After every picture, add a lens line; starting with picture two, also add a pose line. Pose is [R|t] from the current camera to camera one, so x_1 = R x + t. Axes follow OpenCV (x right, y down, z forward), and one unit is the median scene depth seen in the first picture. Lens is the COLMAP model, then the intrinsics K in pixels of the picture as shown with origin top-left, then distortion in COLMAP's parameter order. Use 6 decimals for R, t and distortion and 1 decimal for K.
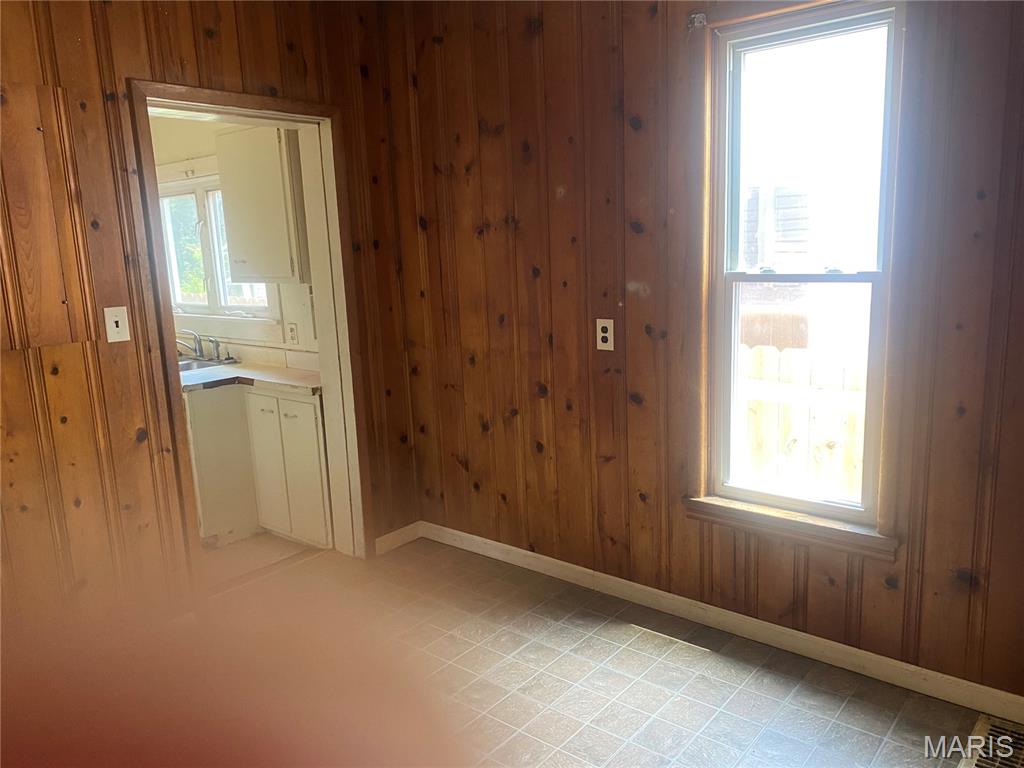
lens RADIAL K [[776.1, 0, 511.1], [0, 776.1, 389.4], [0, 0, 1]] dist [-0.000053, -0.024529]
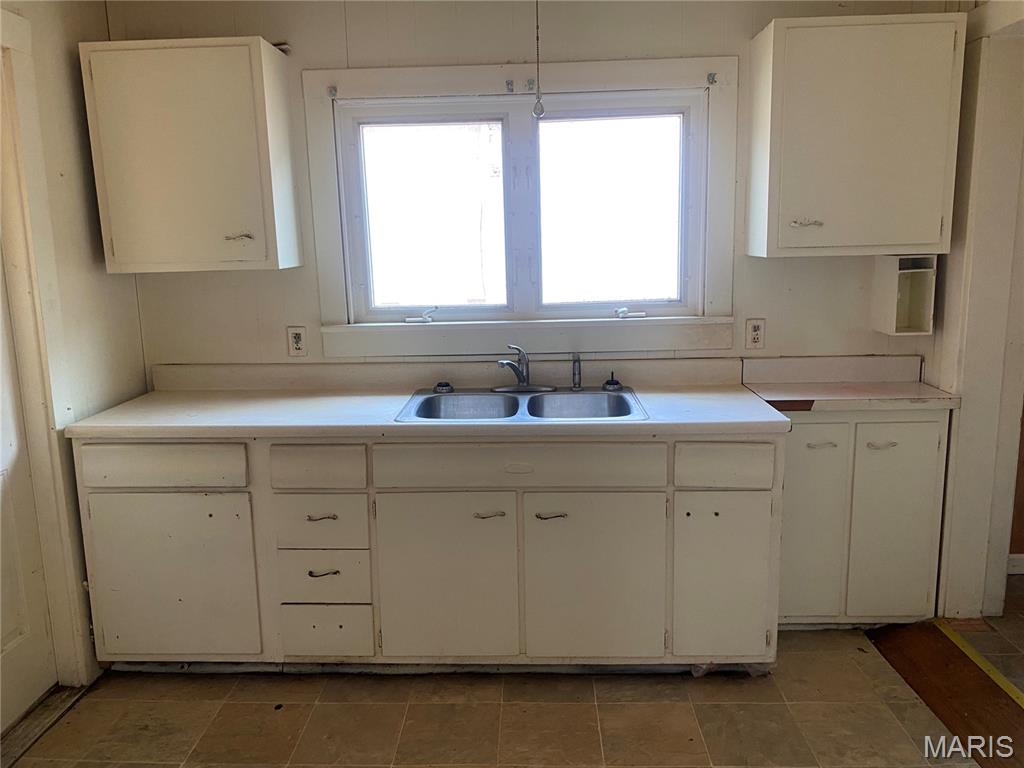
lens RADIAL K [[776.1, 0, 510.9], [0, 776.1, 383.2], [0, 0, 1]] dist [-0.000053, -0.024529]
pose [[0.795290, -0.103011, 0.597413, -0.872336], [0.113255, 0.993354, 0.020515, -0.066701], [-0.595556, 0.051345, 0.801671, 0.576796]]
